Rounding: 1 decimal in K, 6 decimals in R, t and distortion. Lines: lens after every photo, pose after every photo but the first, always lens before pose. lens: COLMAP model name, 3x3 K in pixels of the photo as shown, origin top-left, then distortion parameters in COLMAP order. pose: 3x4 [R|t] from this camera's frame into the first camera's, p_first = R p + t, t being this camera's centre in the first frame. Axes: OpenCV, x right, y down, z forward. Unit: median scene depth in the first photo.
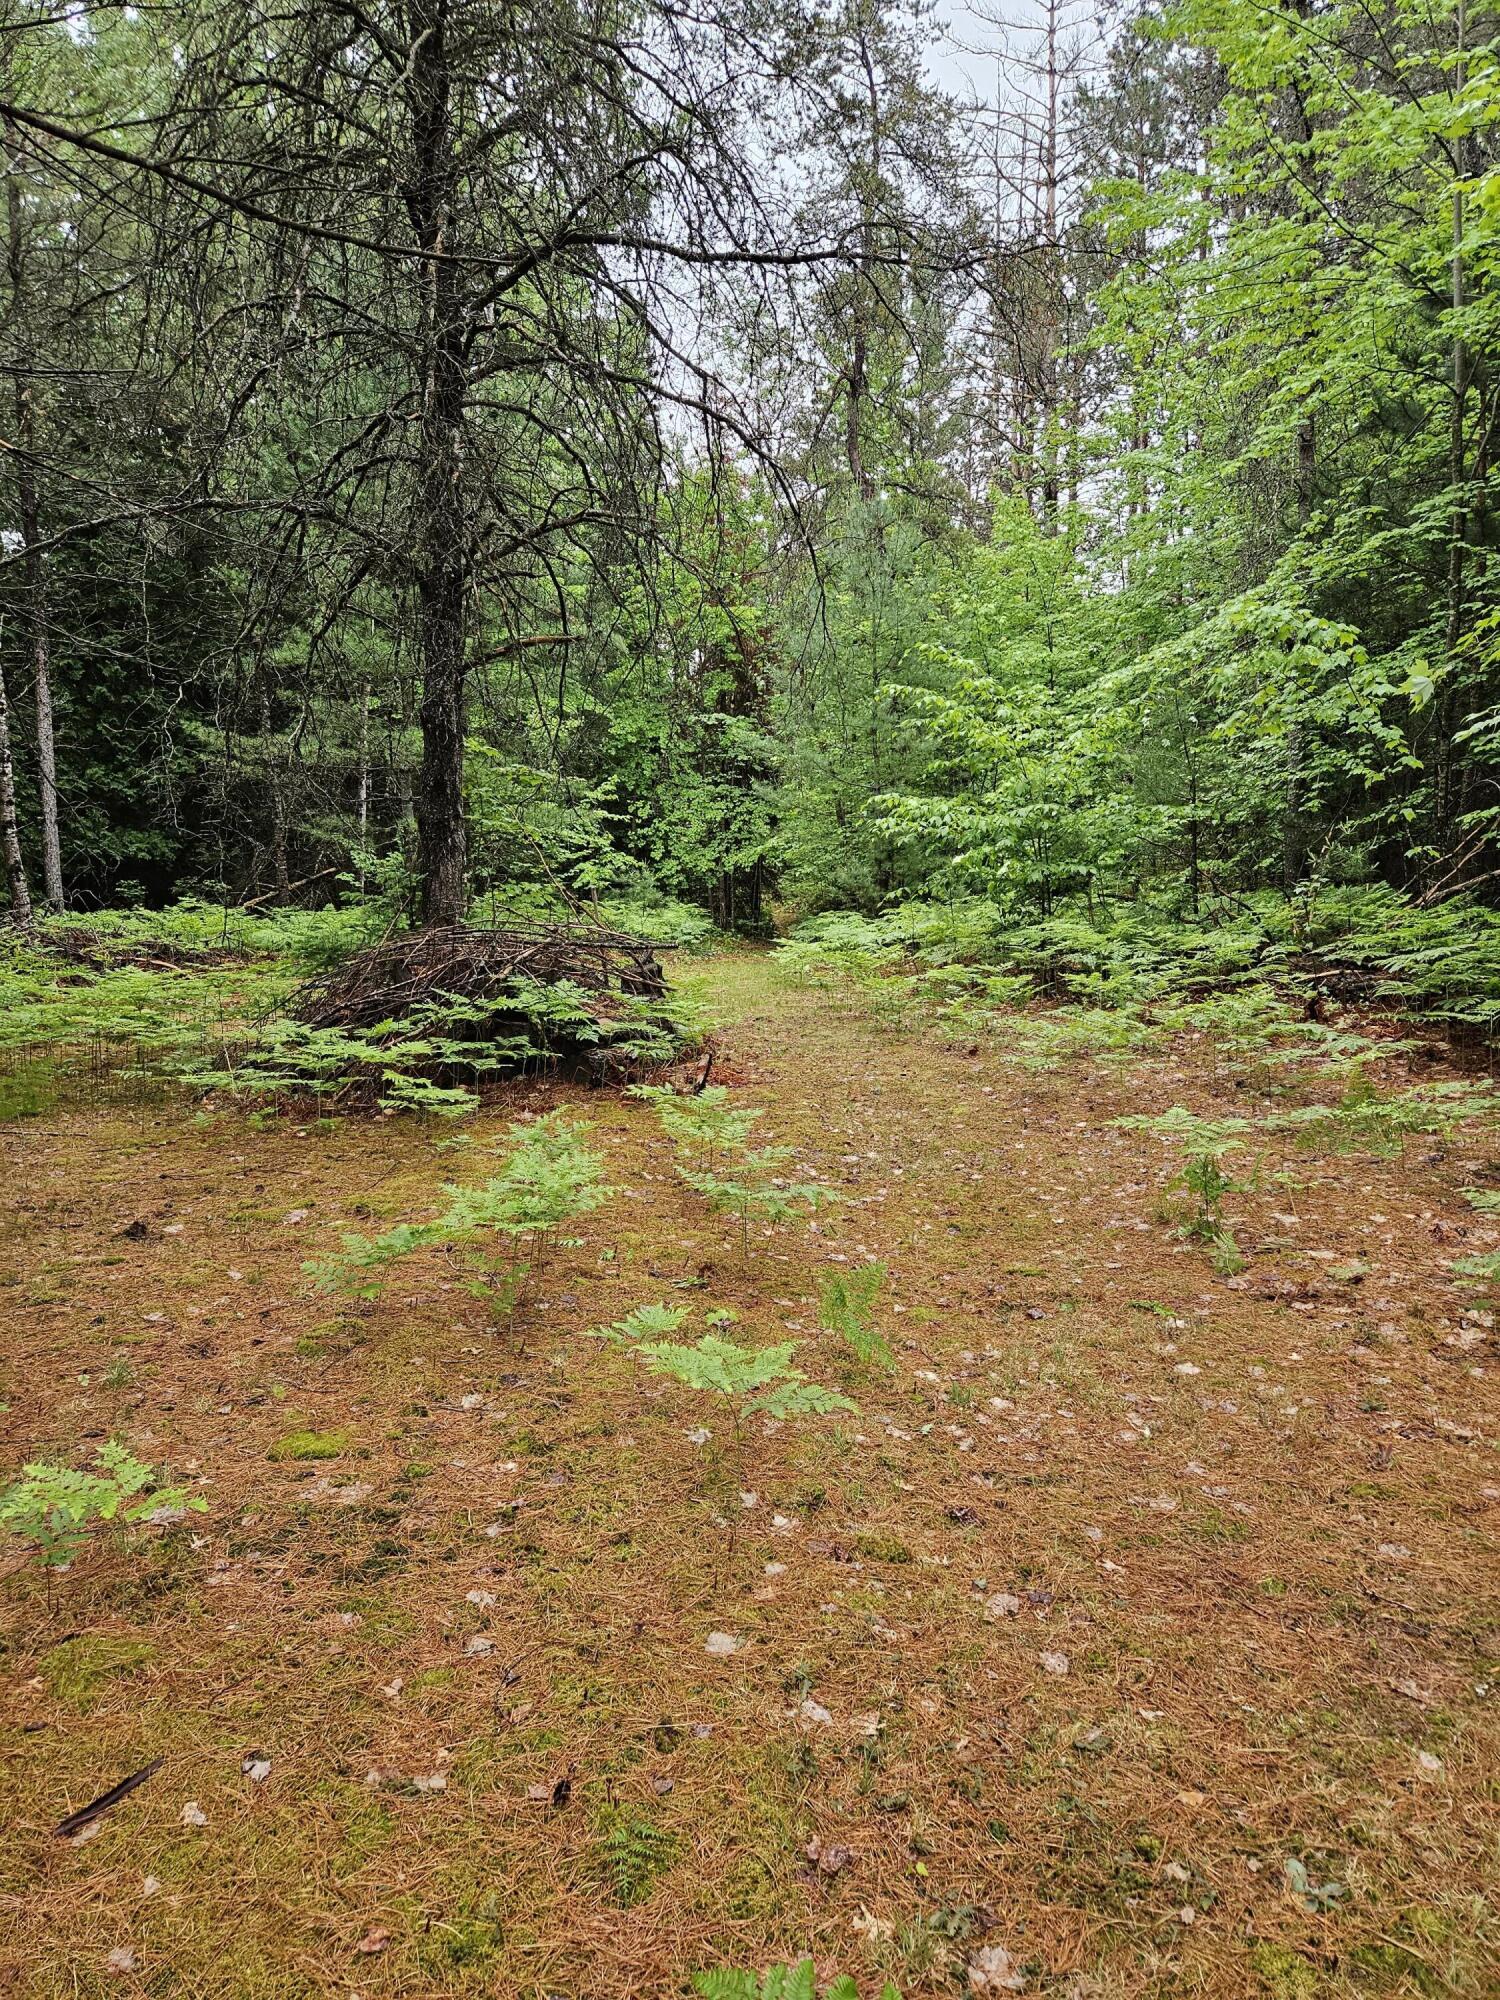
lens RADIAL K [[1347.5, 0, 750.0], [0, 1347.5, 1000.0], [0, 0, 1]] dist [0.081297, -0.070972]
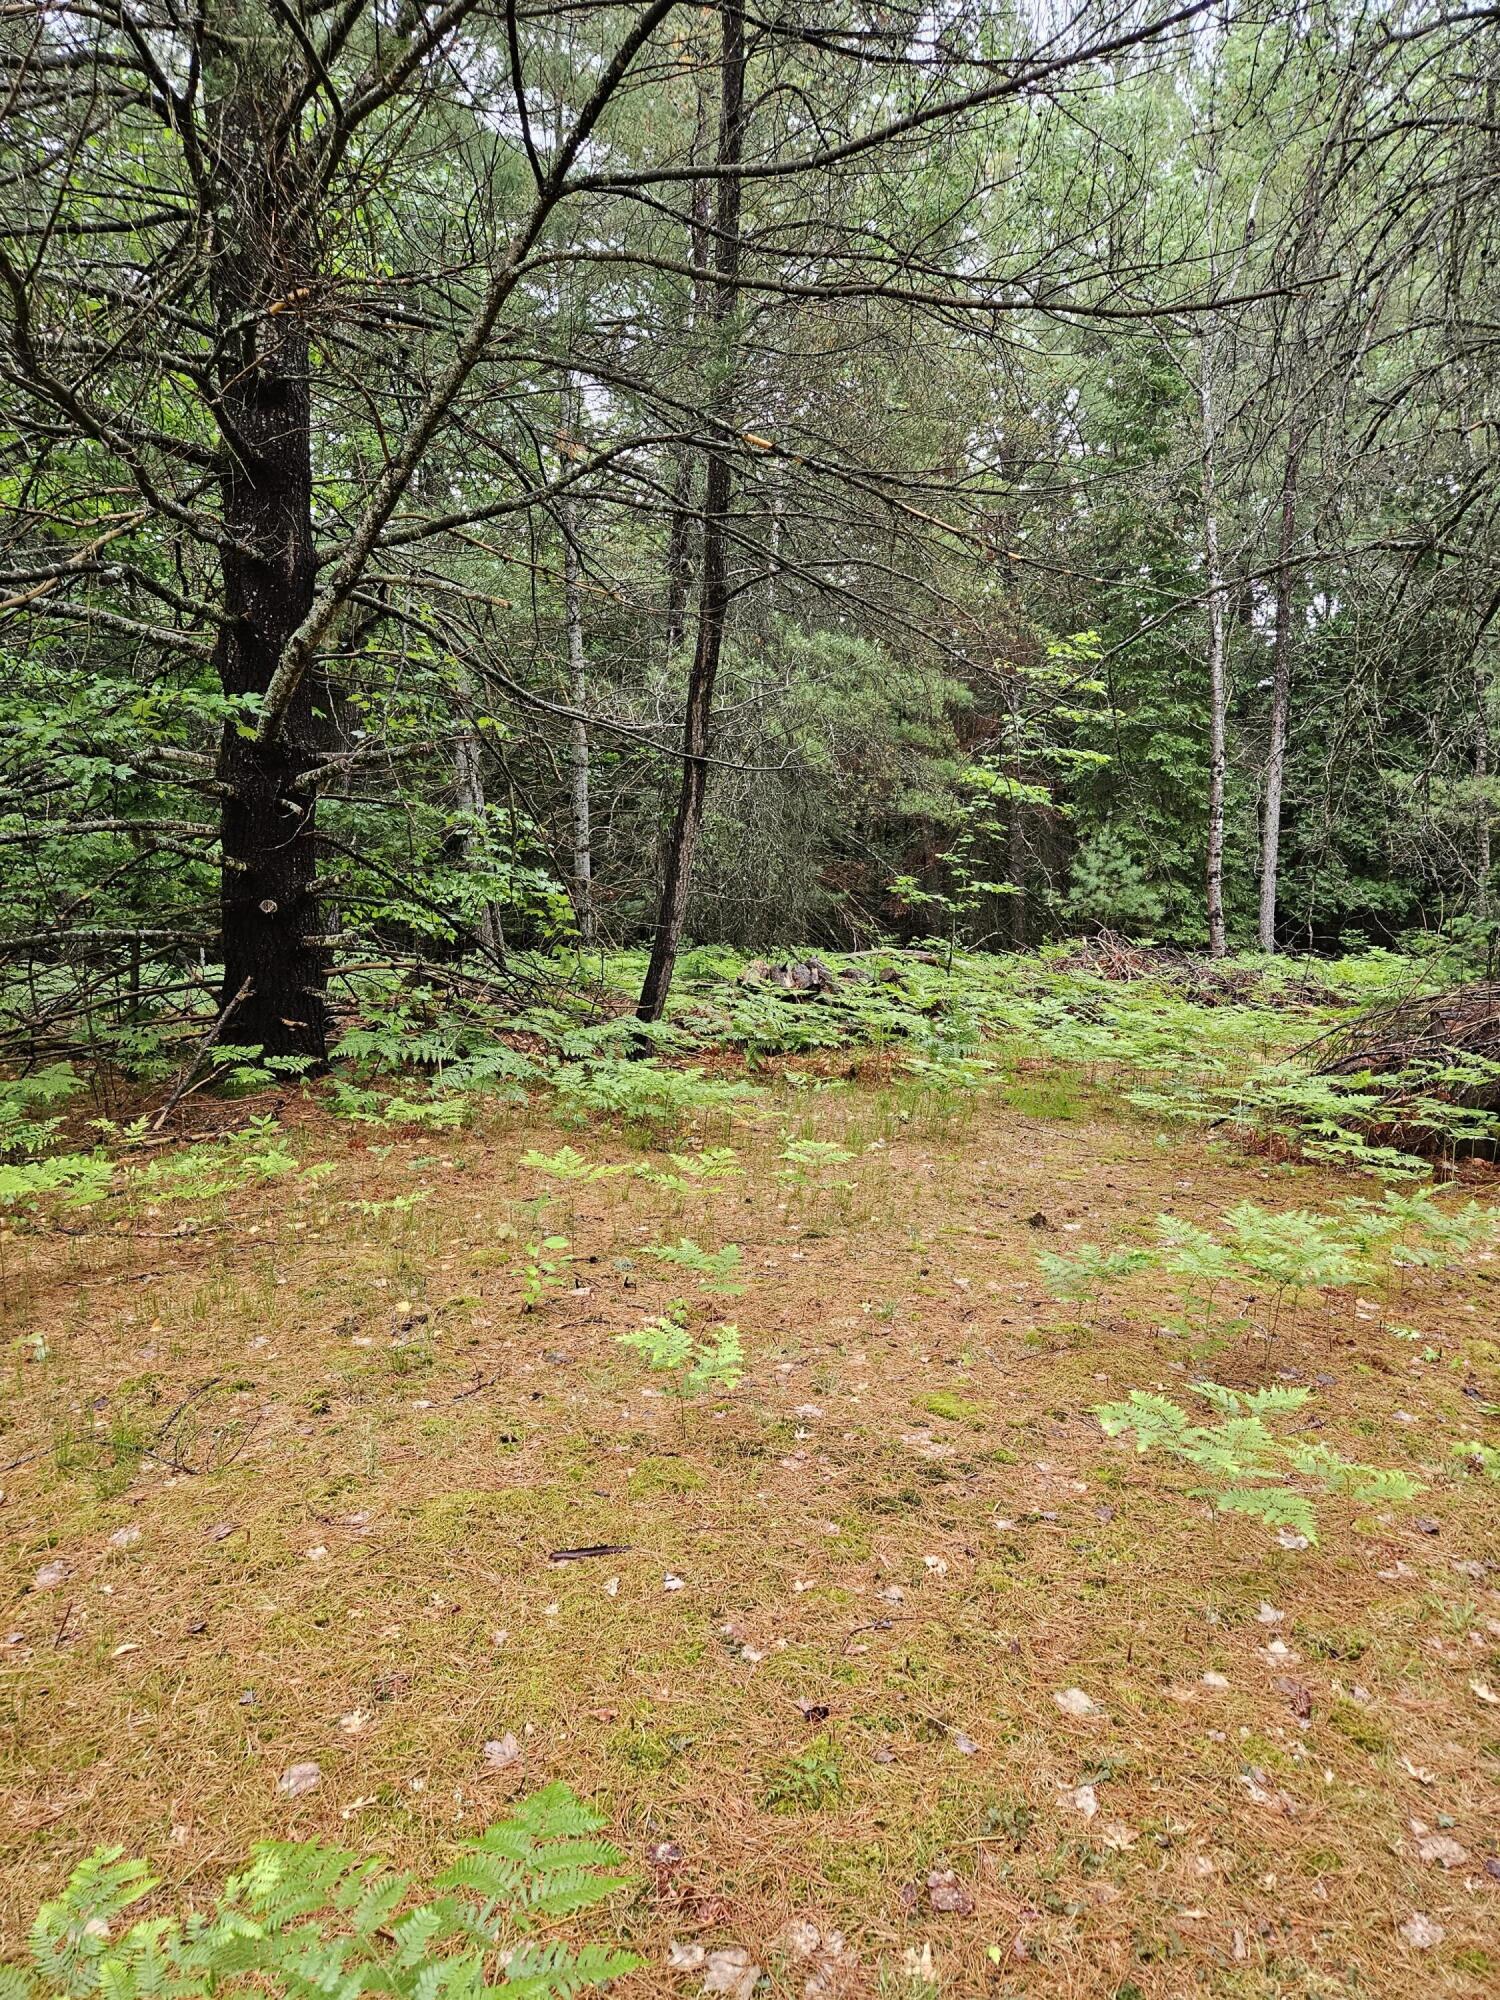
lens RADIAL K [[1347.5, 0, 750.0], [0, 1347.5, 1000.0], [0, 0, 1]] dist [0.081297, -0.070972]
pose [[0.618580, 0.071277, -0.782482, 0.275080], [-0.101596, 0.994772, 0.010300, -0.001588], [0.779126, 0.073126, 0.622588, 0.094769]]
